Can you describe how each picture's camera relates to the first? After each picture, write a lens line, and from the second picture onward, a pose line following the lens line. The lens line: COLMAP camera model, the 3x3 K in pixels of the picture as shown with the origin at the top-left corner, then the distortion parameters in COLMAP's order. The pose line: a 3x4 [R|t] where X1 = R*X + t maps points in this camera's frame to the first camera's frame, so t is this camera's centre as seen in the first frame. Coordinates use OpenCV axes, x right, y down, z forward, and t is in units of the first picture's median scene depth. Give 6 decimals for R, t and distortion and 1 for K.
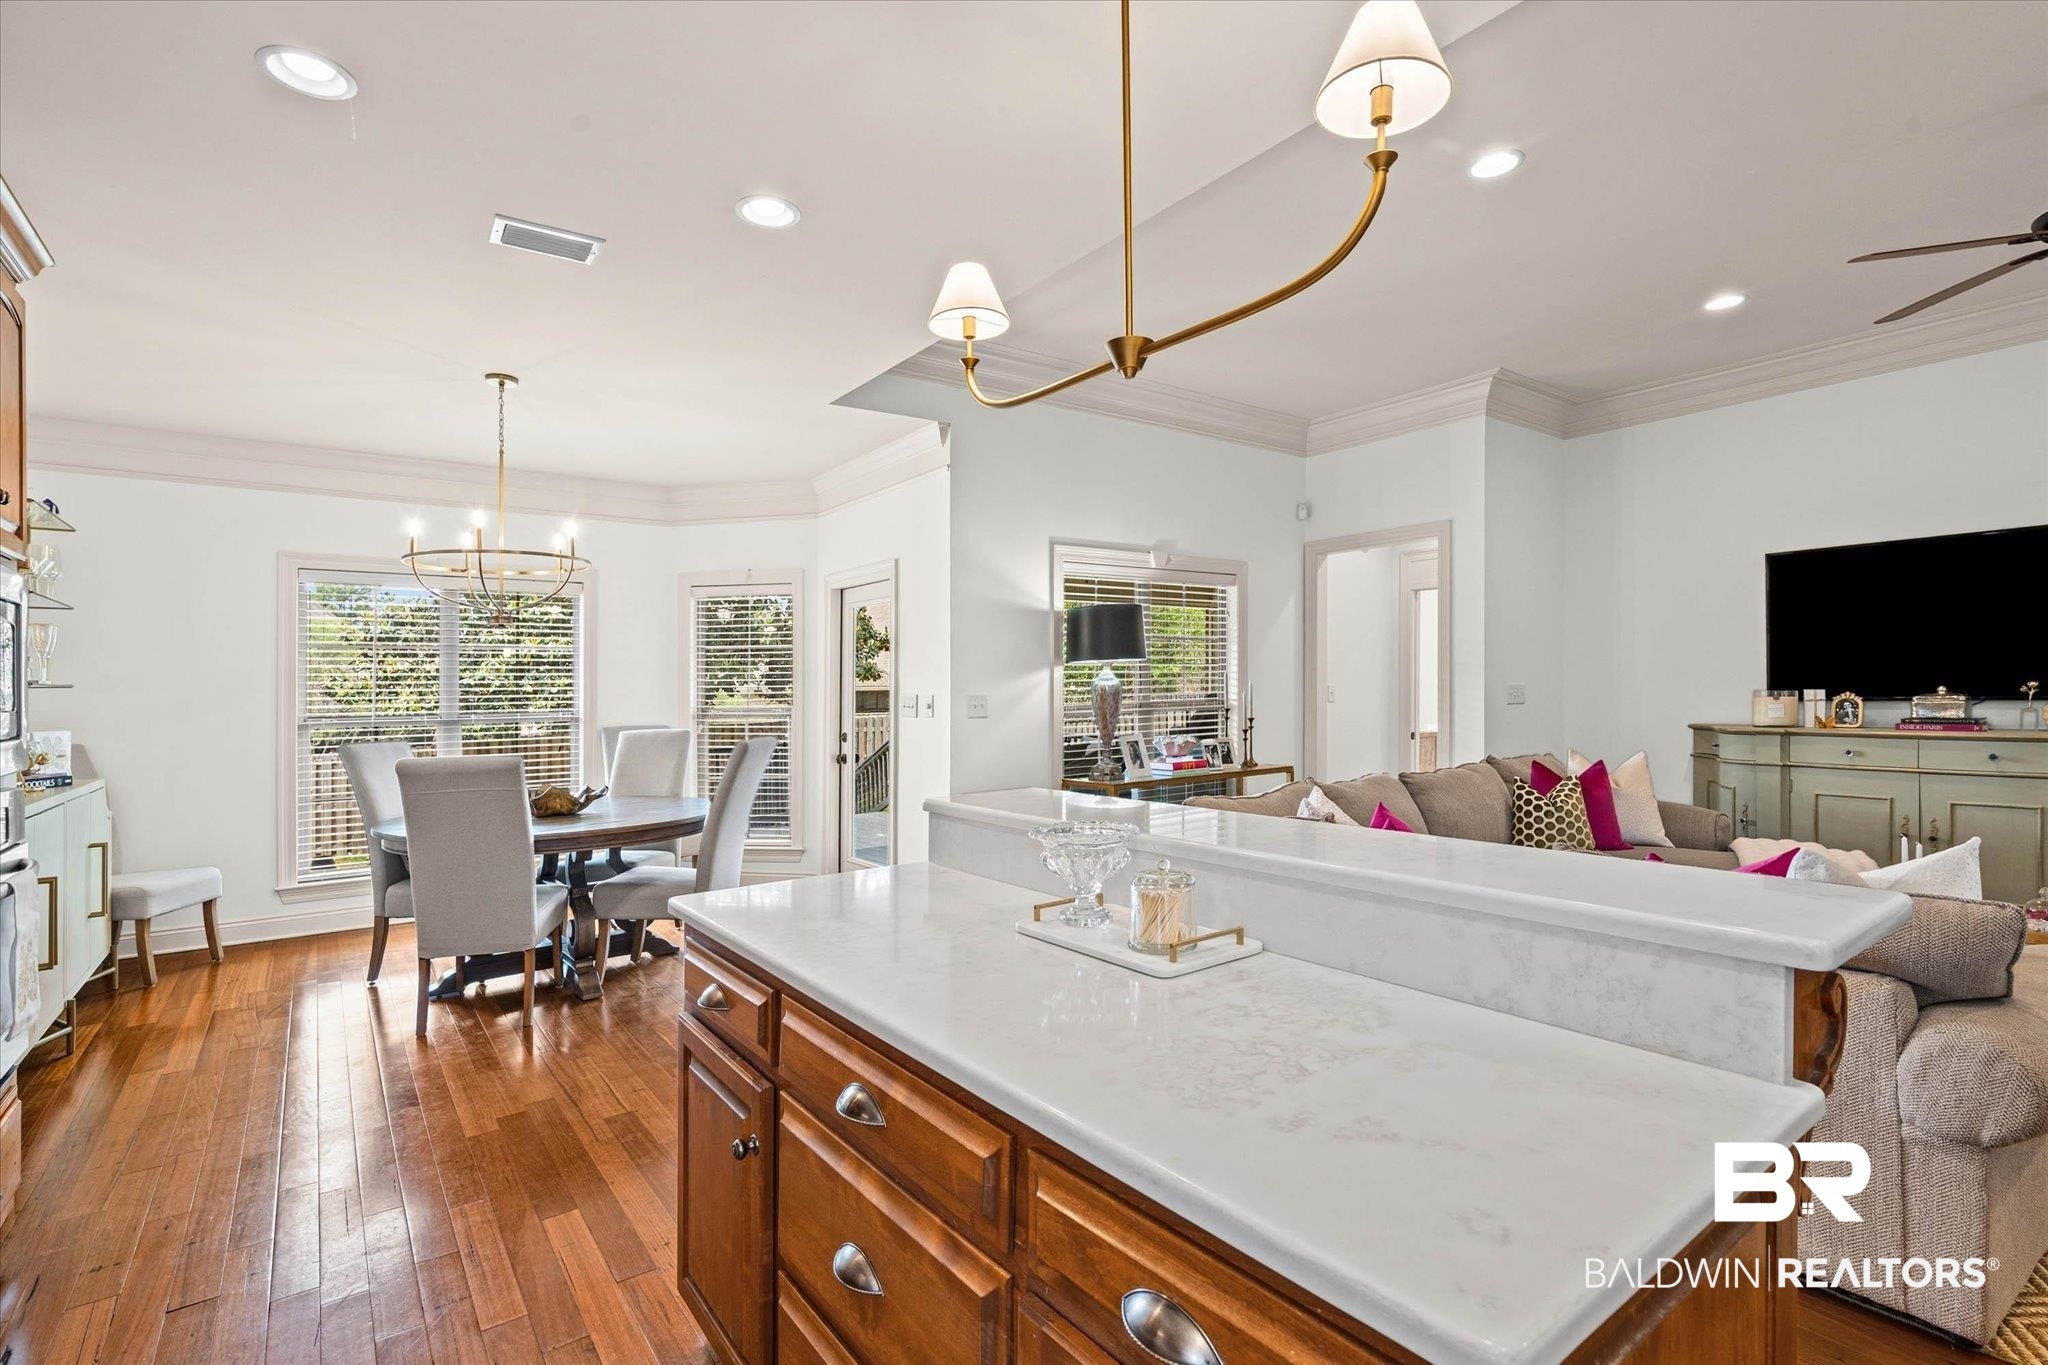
lens RADIAL K [[942.1, 0, 1017.0], [0, 942.1, 683.0], [0, 0, 1]] dist [-0.002253, 0.001520]
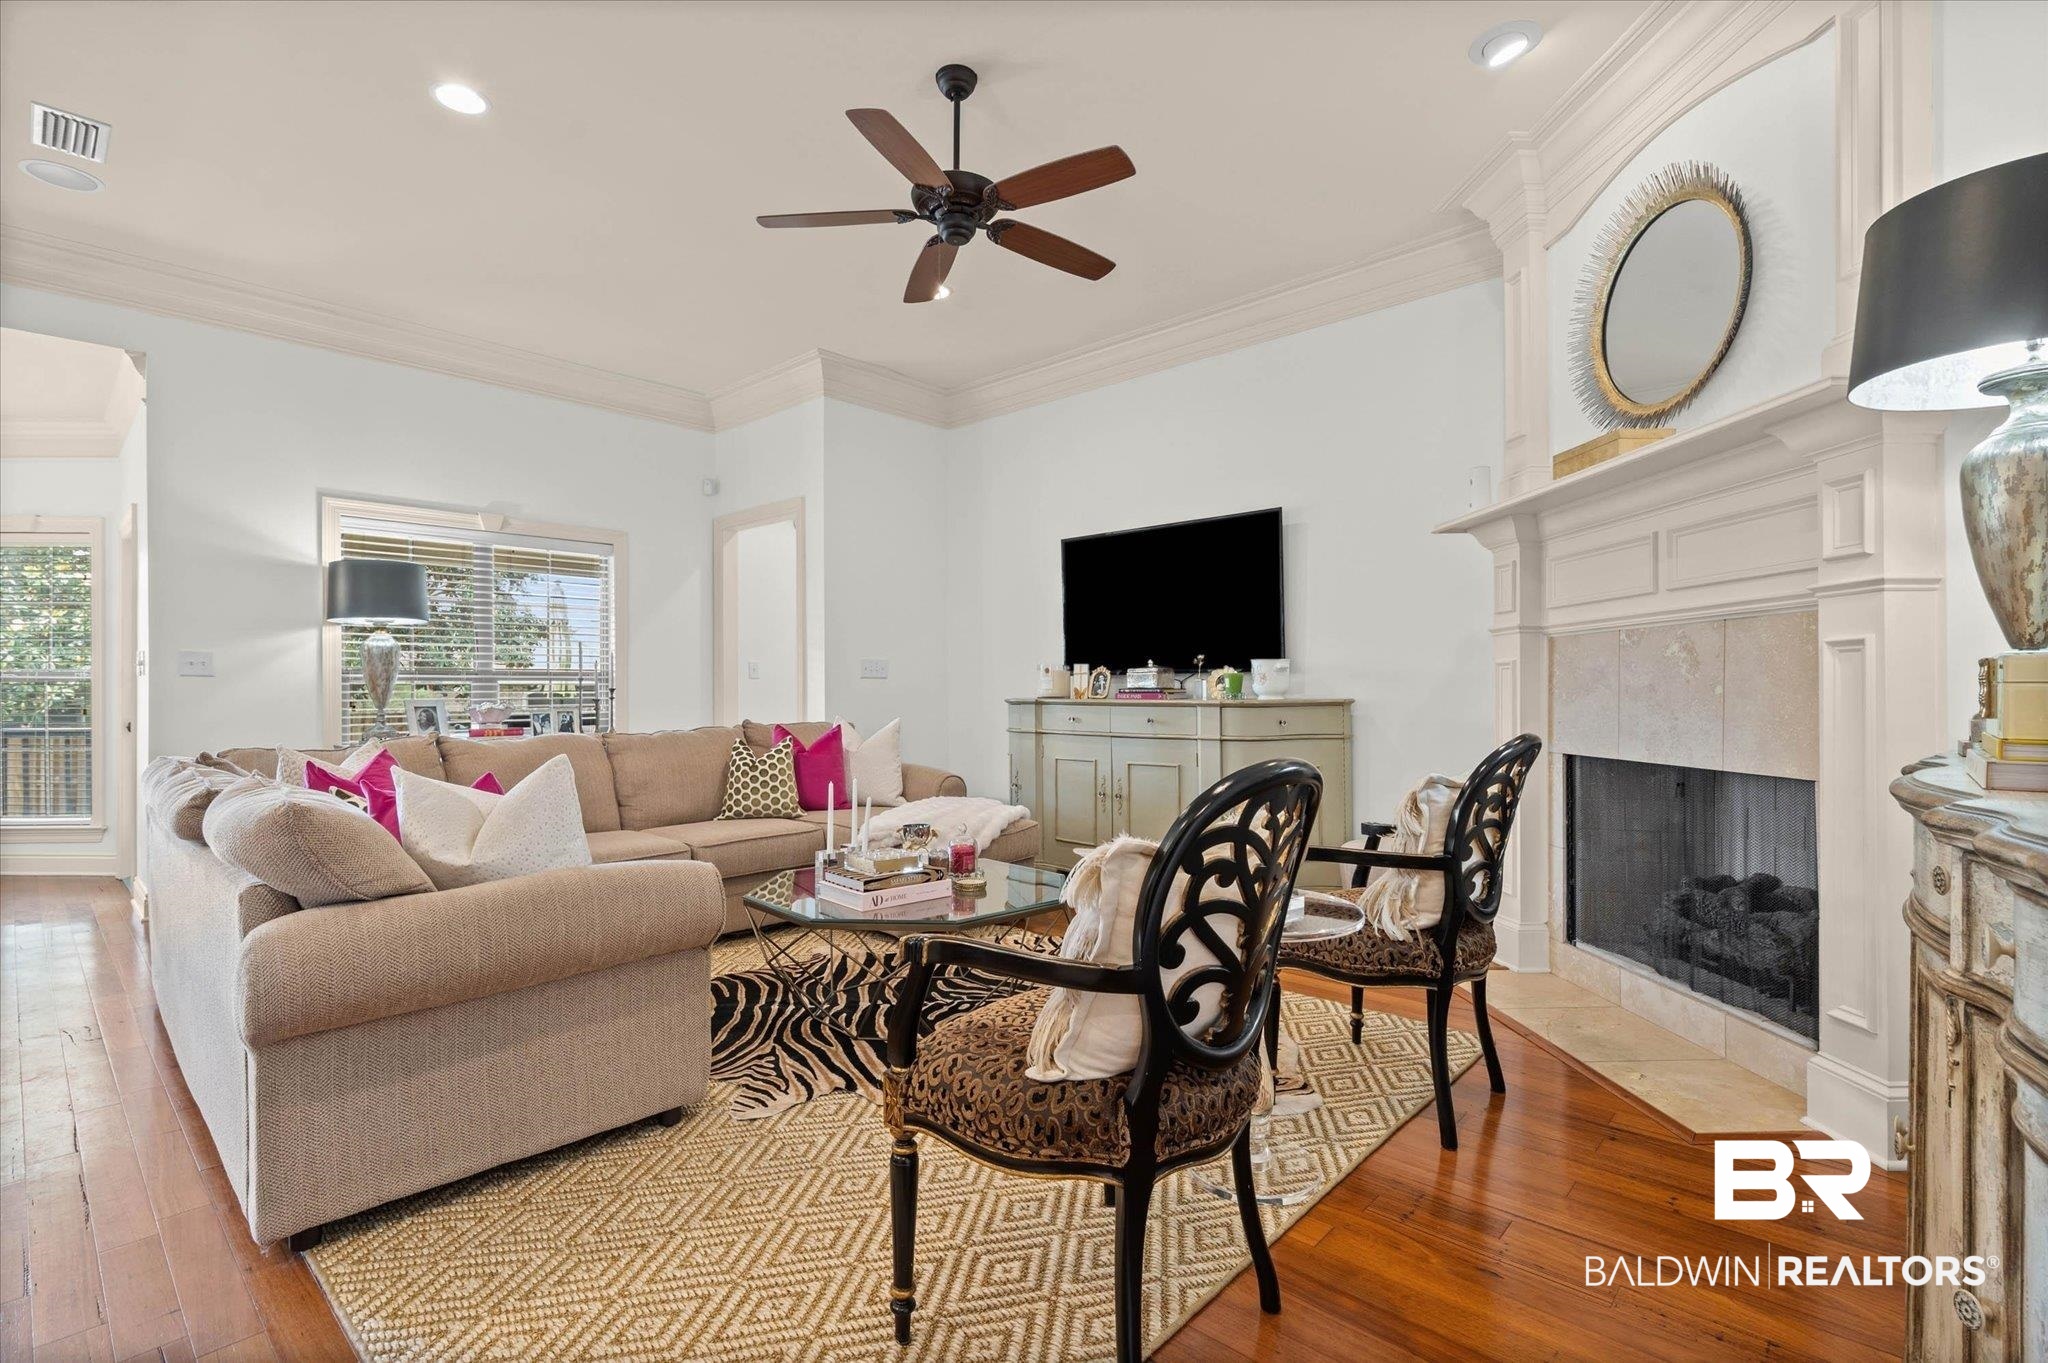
lens RADIAL K [[942.1, 0, 1001.2], [0, 942.1, 688.2], [0, 0, 1]] dist [-0.002253, 0.001520]
pose [[0.983479, 0.015159, 0.180388, 0.550685], [-0.015231, 0.999884, -0.000986, 0.036662], [-0.180382, -0.001778, 0.983595, -0.055471]]
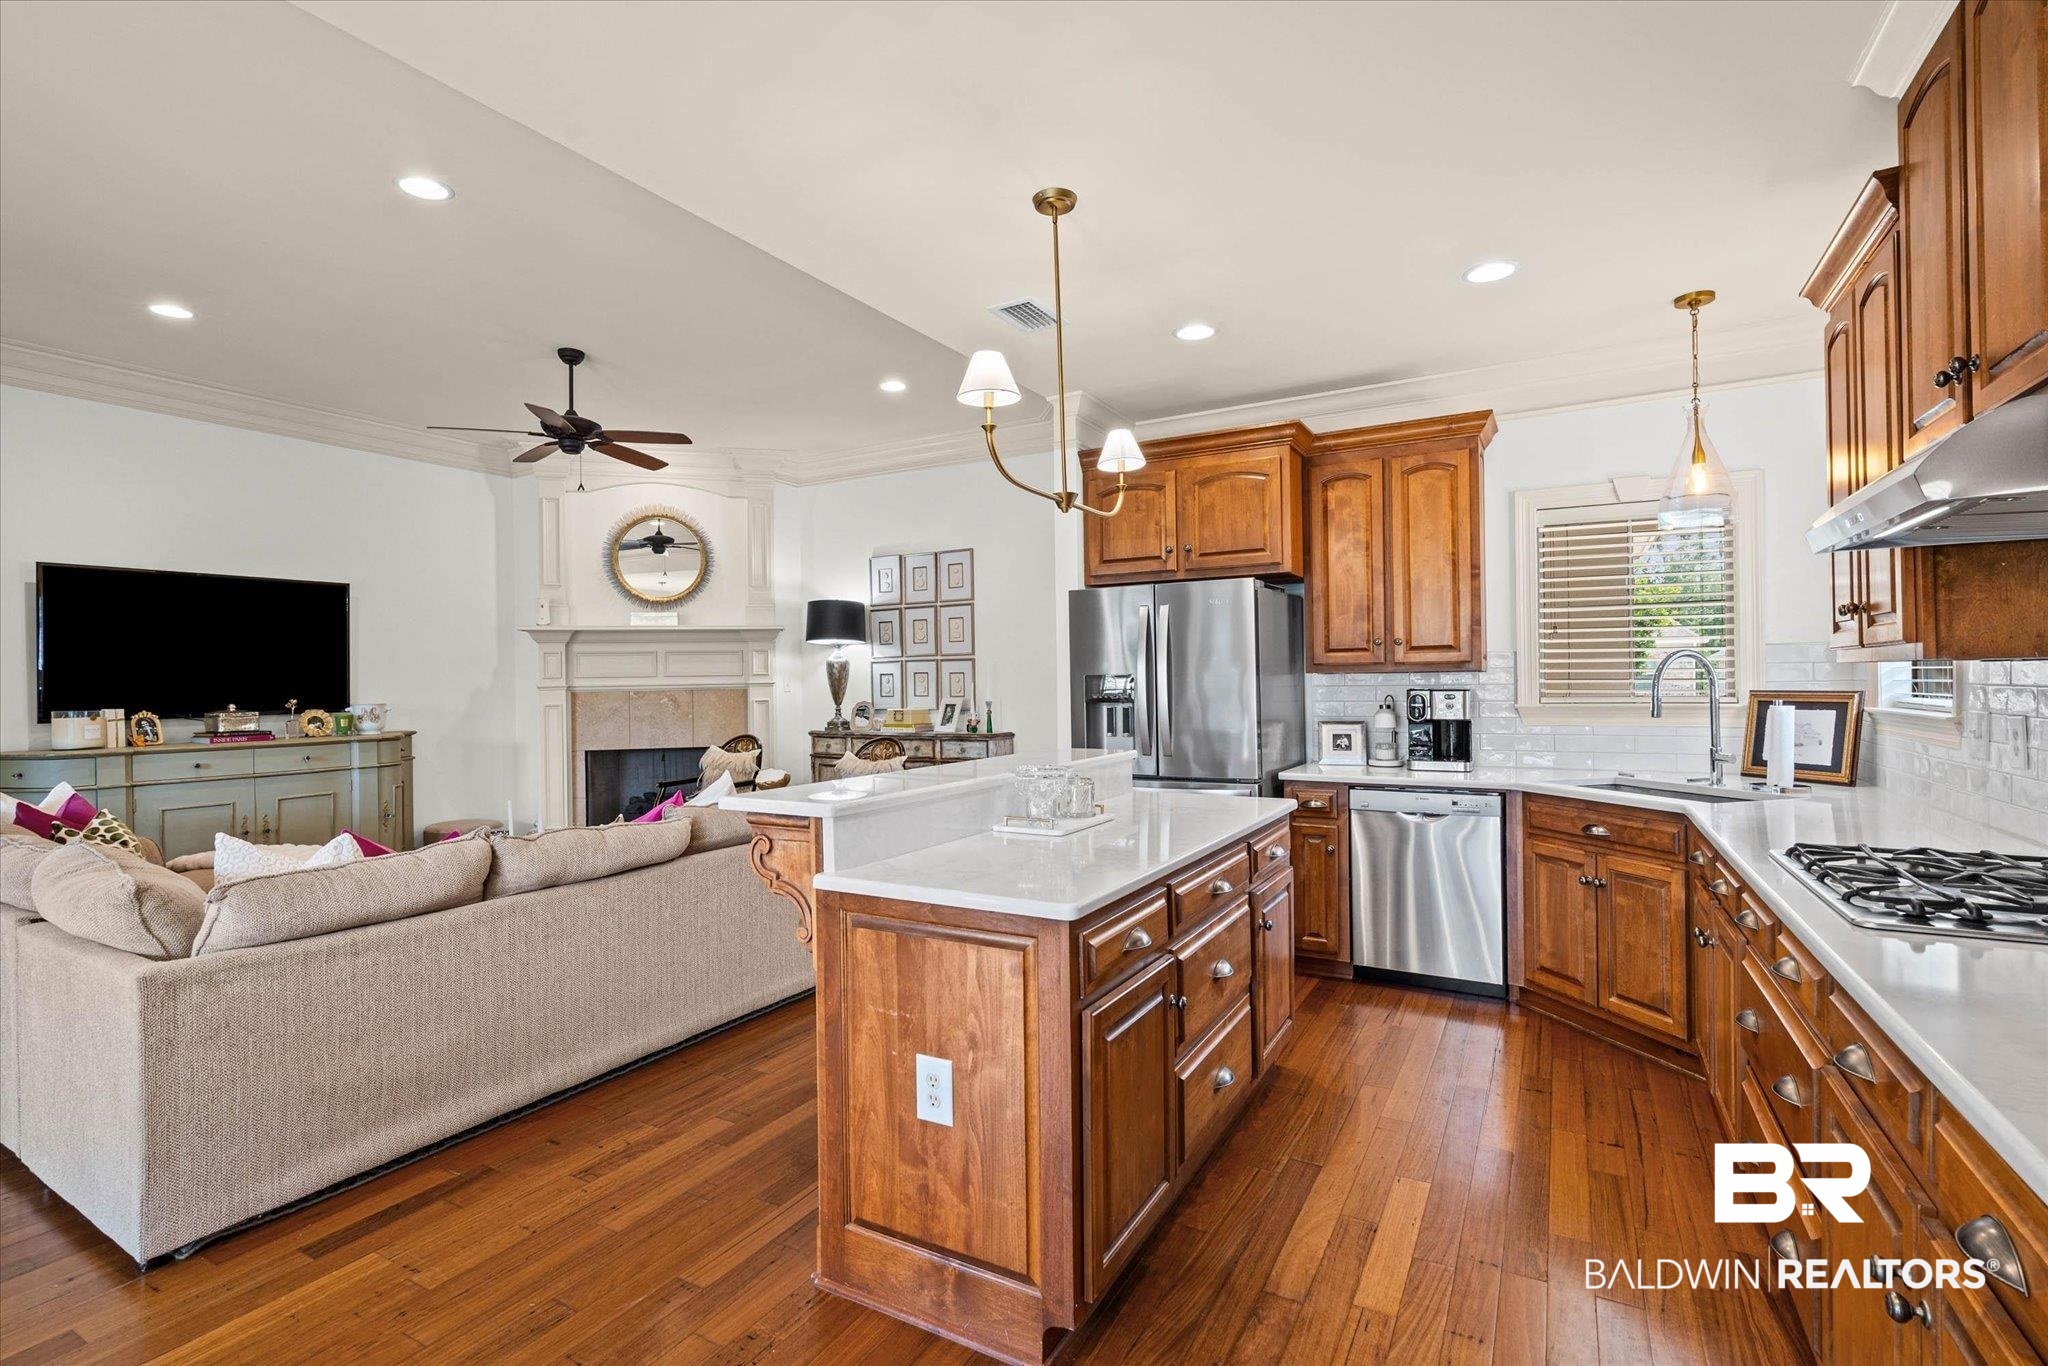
lens RADIAL K [[942.1, 0, 1014.4], [0, 942.1, 687.2], [0, 0, 1]] dist [-0.002253, 0.001520]
pose [[-0.406021, 0.016507, 0.913714, -0.433411], [0.017303, 0.999796, -0.010374, 0.010099], [-0.913700, 0.011598, -0.406224, 0.529541]]
